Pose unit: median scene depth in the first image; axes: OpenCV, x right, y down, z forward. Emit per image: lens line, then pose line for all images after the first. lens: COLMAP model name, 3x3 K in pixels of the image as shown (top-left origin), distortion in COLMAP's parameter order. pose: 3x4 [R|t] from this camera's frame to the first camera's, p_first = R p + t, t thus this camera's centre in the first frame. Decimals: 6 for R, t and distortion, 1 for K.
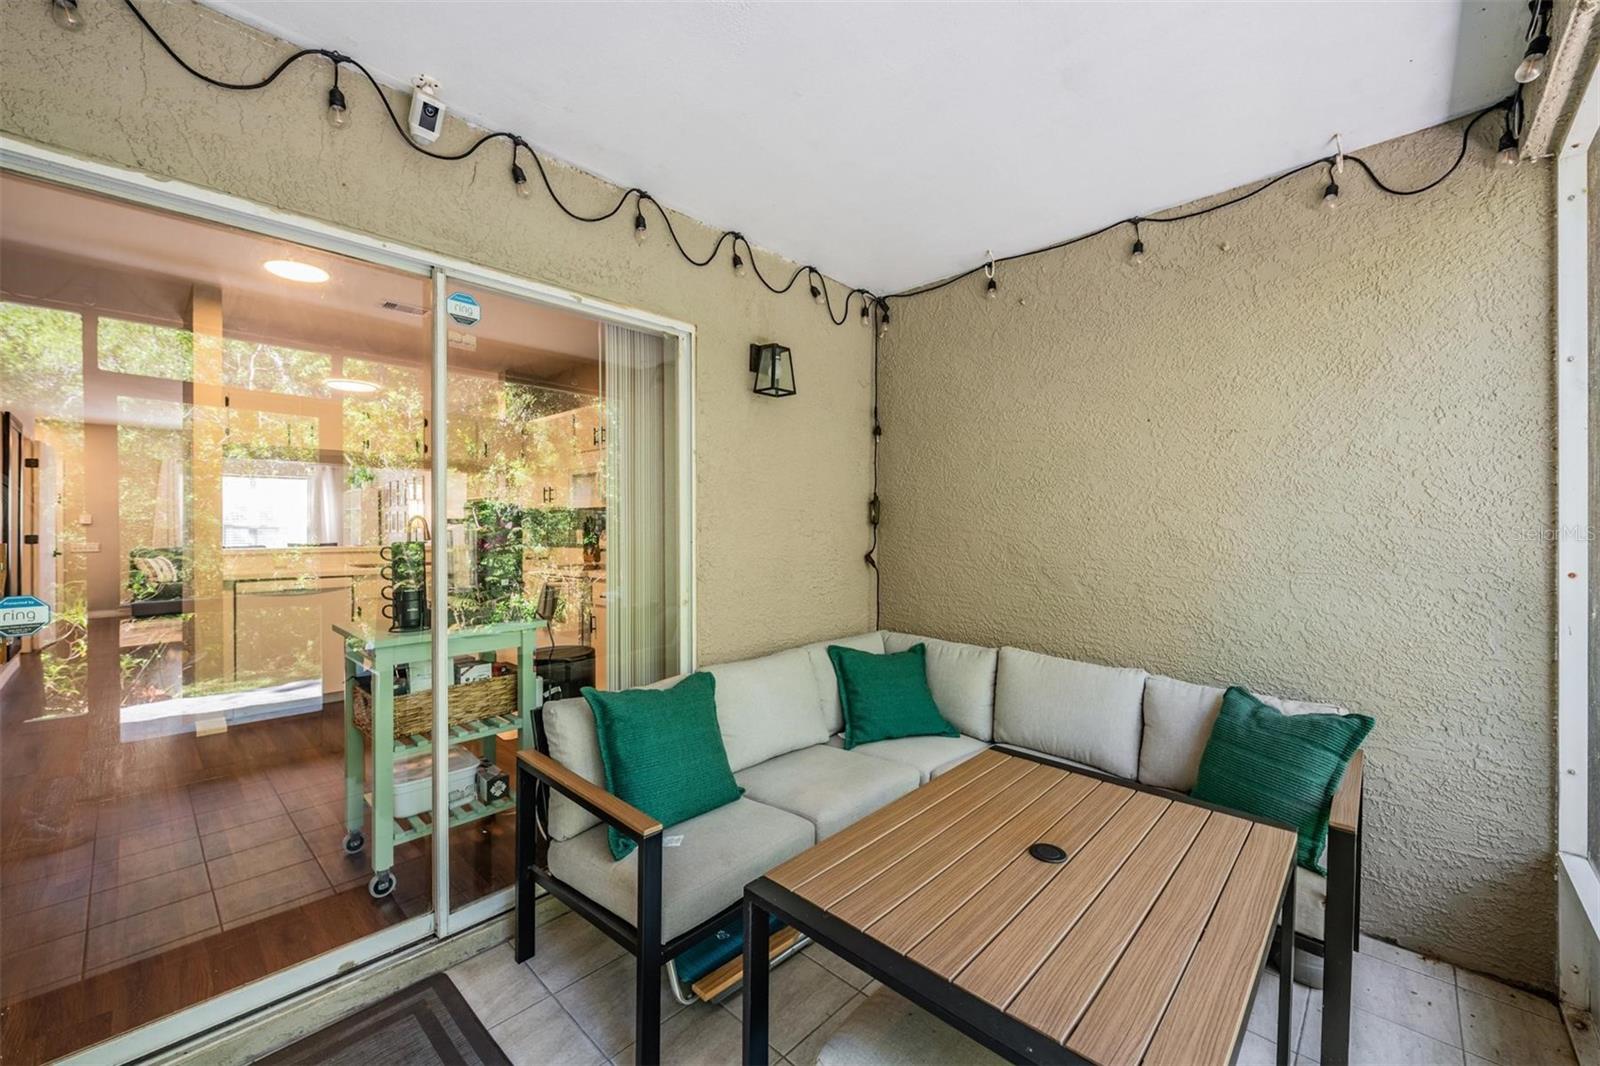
lens RADIAL K [[627.0, 0, 794.9], [0, 627.0, 526.1], [0, 0, 1]] dist [0.000183, -0.000164]
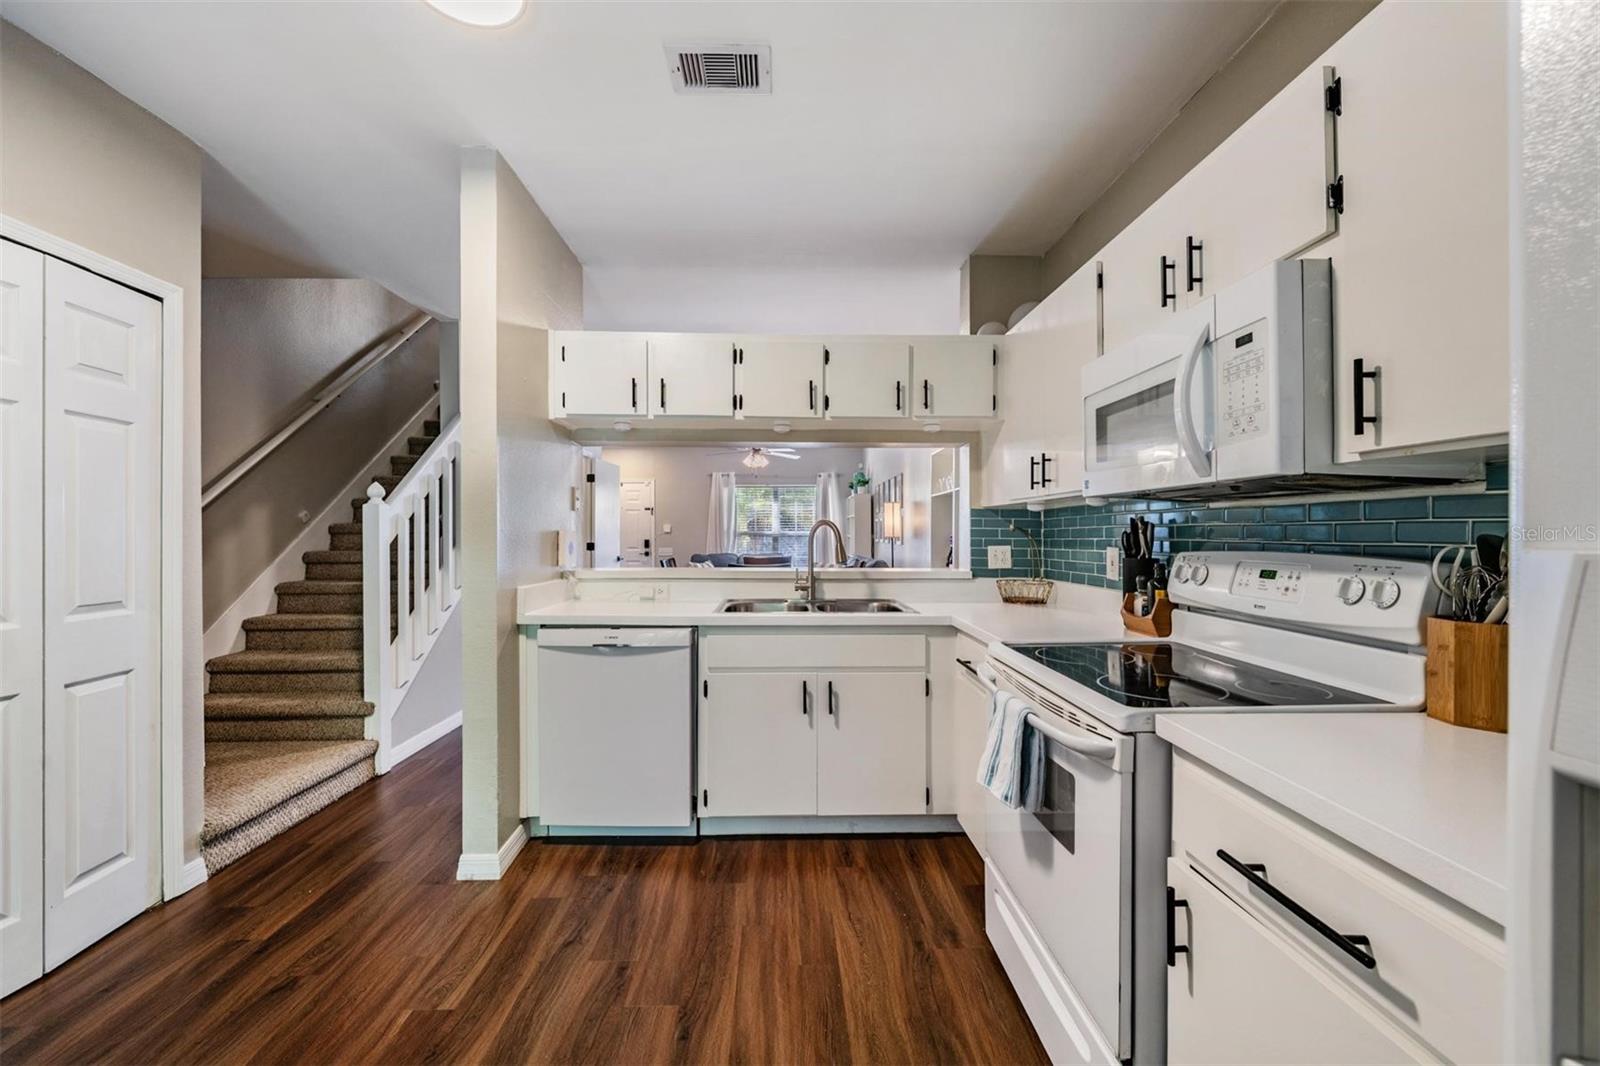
lens RADIAL K [[627.5, 0, 799.0], [0, 627.5, 532.7], [0, 0, 1]] dist [0.000177, -0.001830]
pose [[0.707399, 0.000730, -0.706814, -0.389557], [-0.001146, 0.999999, -0.000114, -0.010227], [0.706813, 0.000890, 0.707400, 1.102597]]
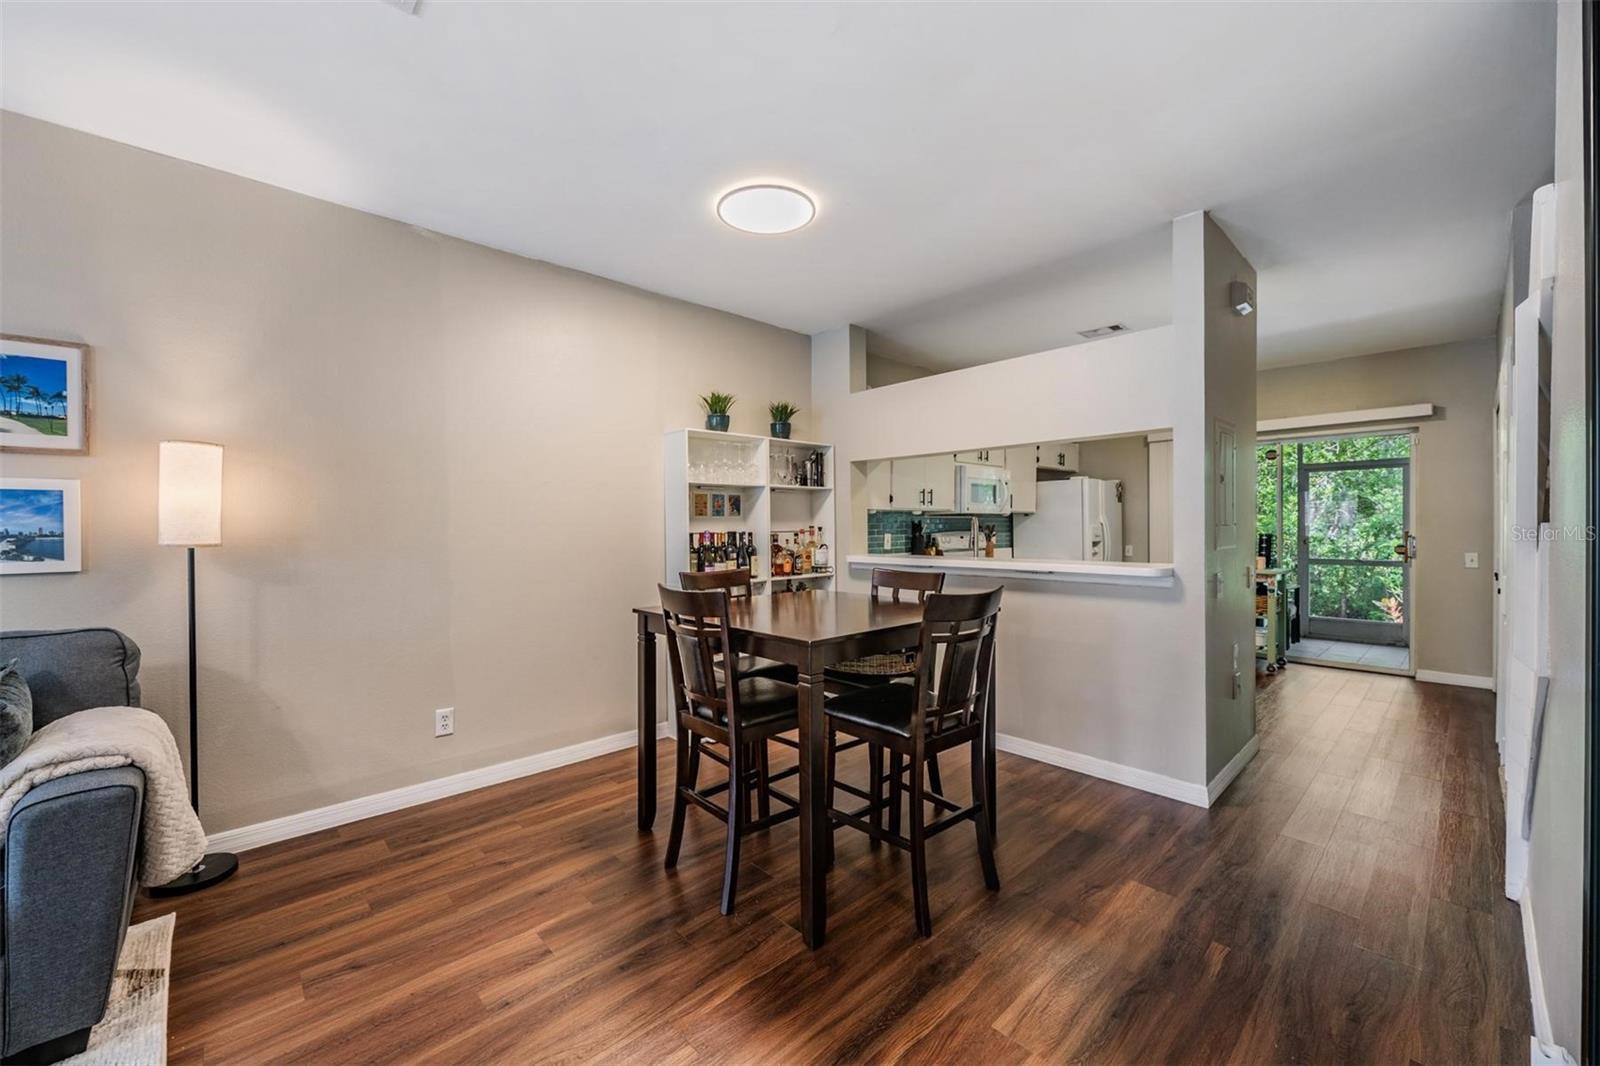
lens RADIAL K [[627.5, 0, 799.0], [0, 627.5, 532.7], [0, 0, 1]] dist [0.000177, -0.001830]
pose [[0.063384, -0.010119, 0.997938, -2.702631], [0.006191, 0.999933, 0.009746, -0.012877], [-0.997970, 0.005560, 0.063442, 2.260477]]
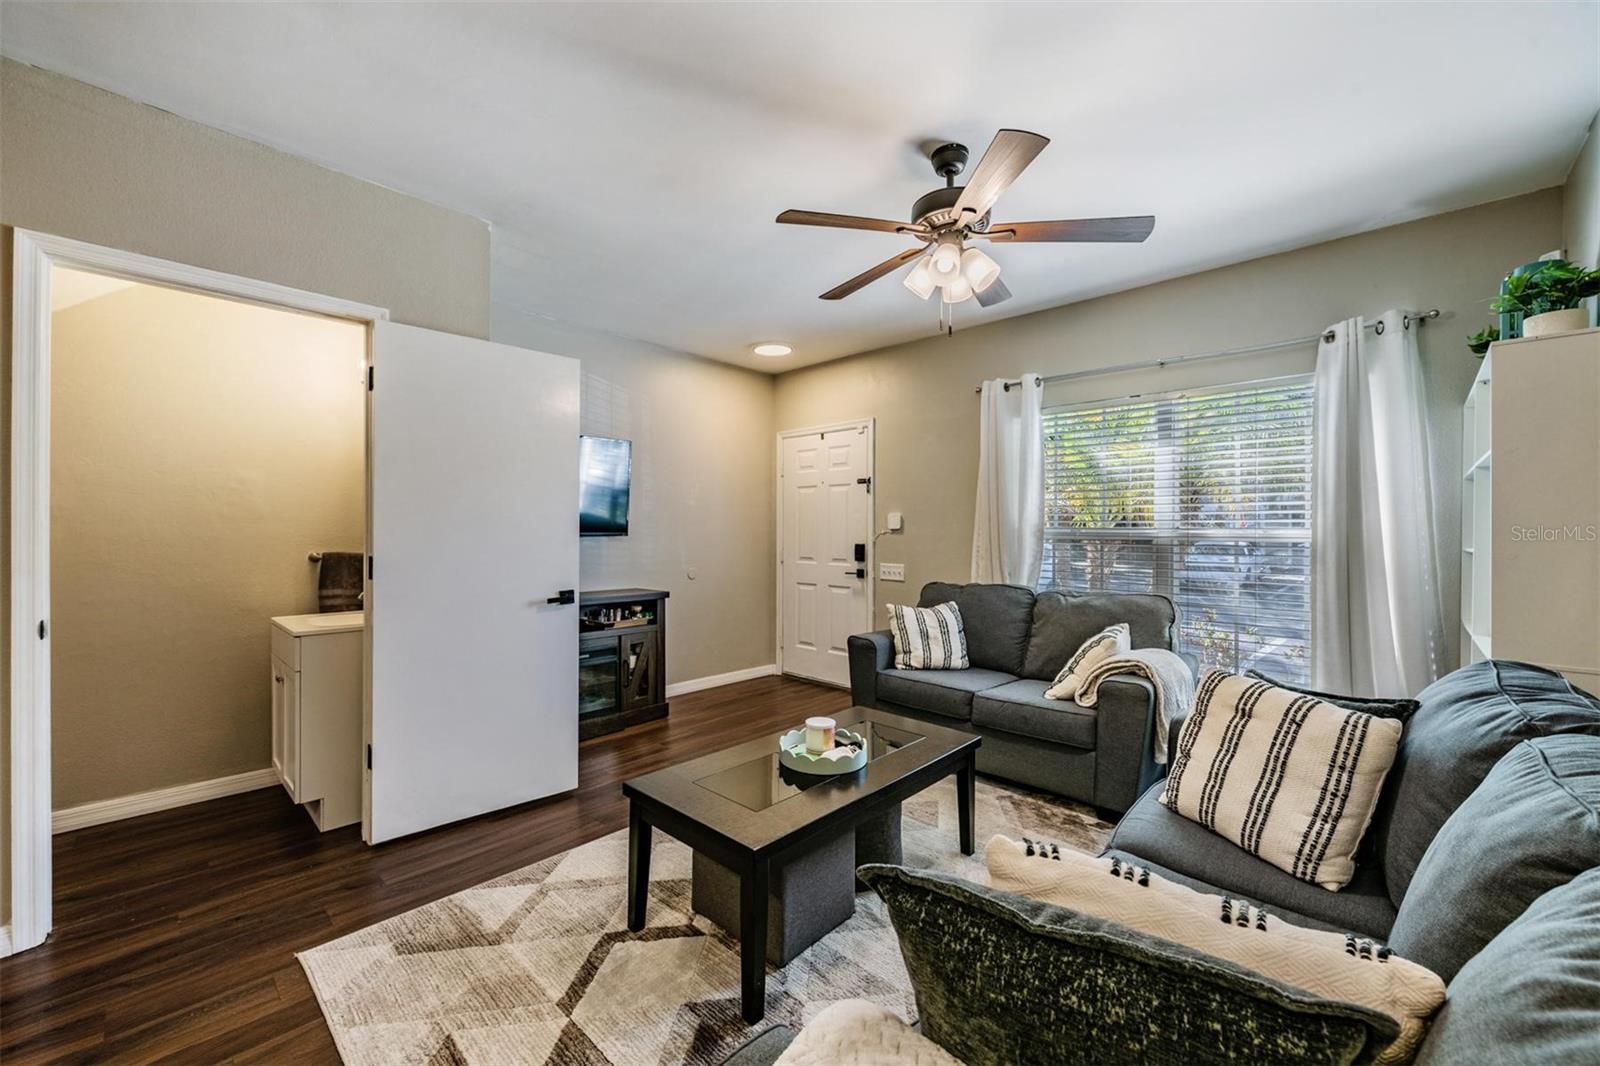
lens RADIAL K [[627.0, 0, 794.9], [0, 627.0, 526.1], [0, 0, 1]] dist [0.000183, -0.000164]
pose [[-0.008274, -0.001125, -0.999965, -1.898468], [-0.004126, 0.999991, -0.001091, -0.018909], [0.999957, 0.004117, -0.008278, 2.976211]]
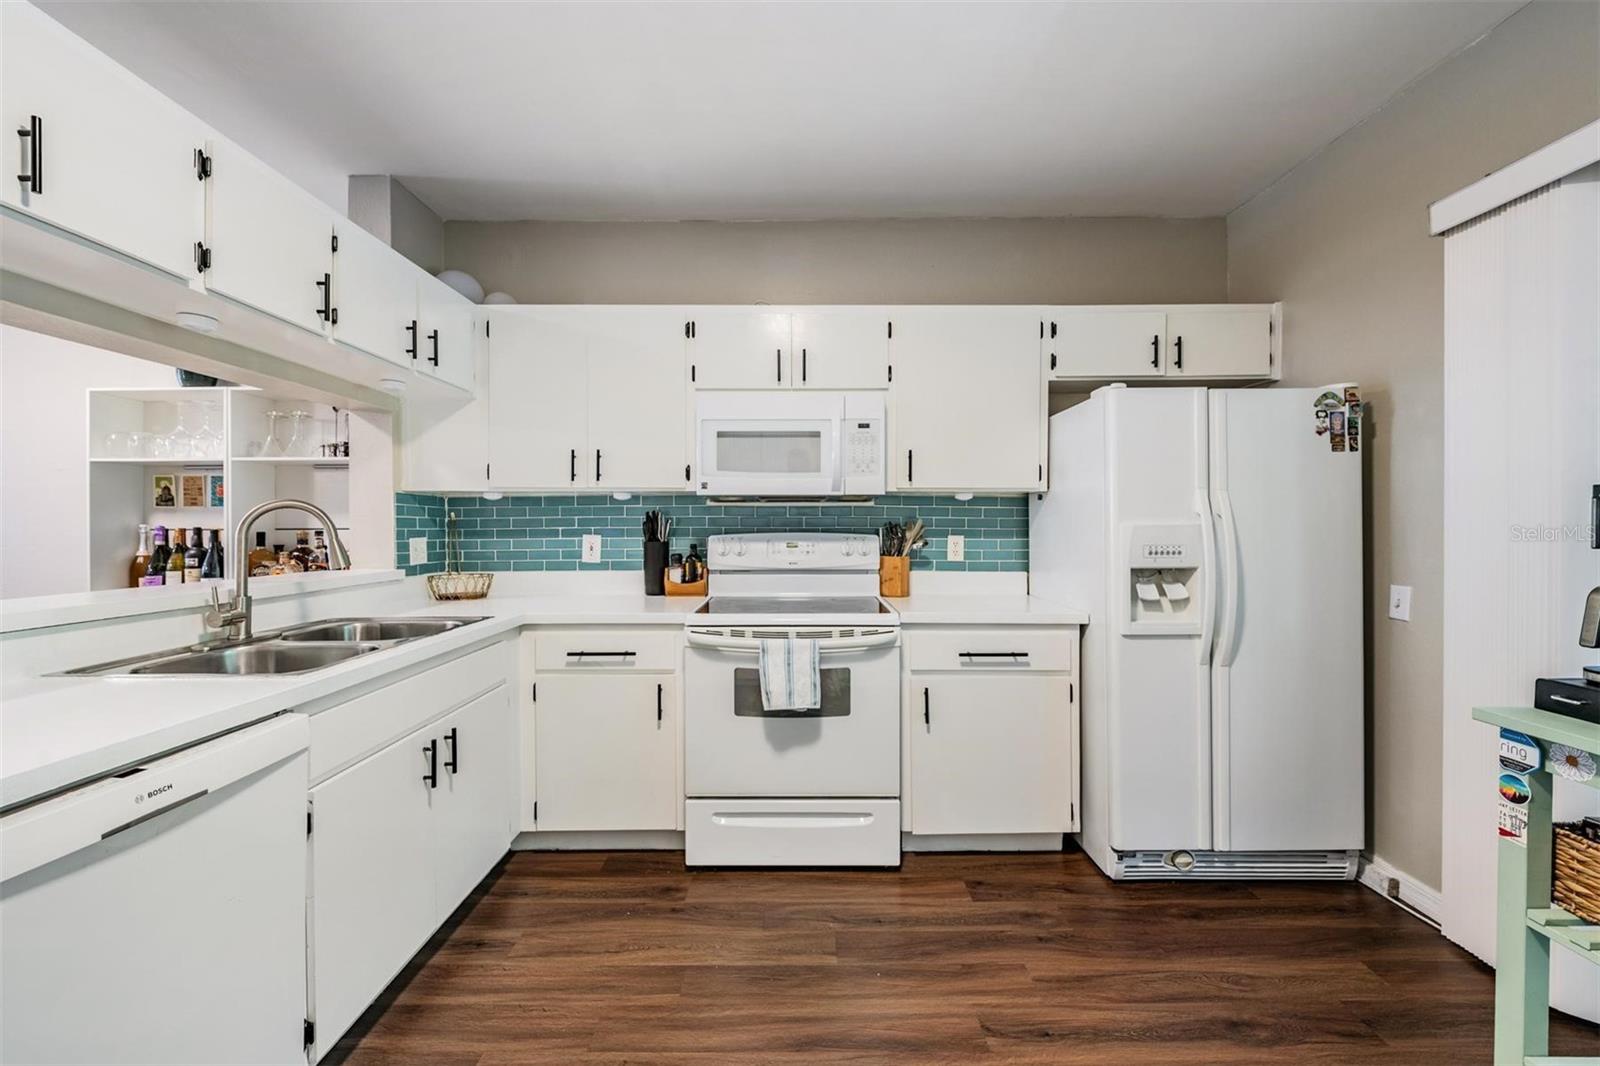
lens RADIAL K [[625.5, 0, 799.4], [0, 625.5, 527.3], [0, 0, 1]] dist [0.001074, -0.000678]
pose [[0.726152, -0.003869, 0.687523, -1.216672], [0.000425, 0.999986, 0.005179, -0.007305], [-0.687534, -0.003469, 0.726144, 1.055295]]
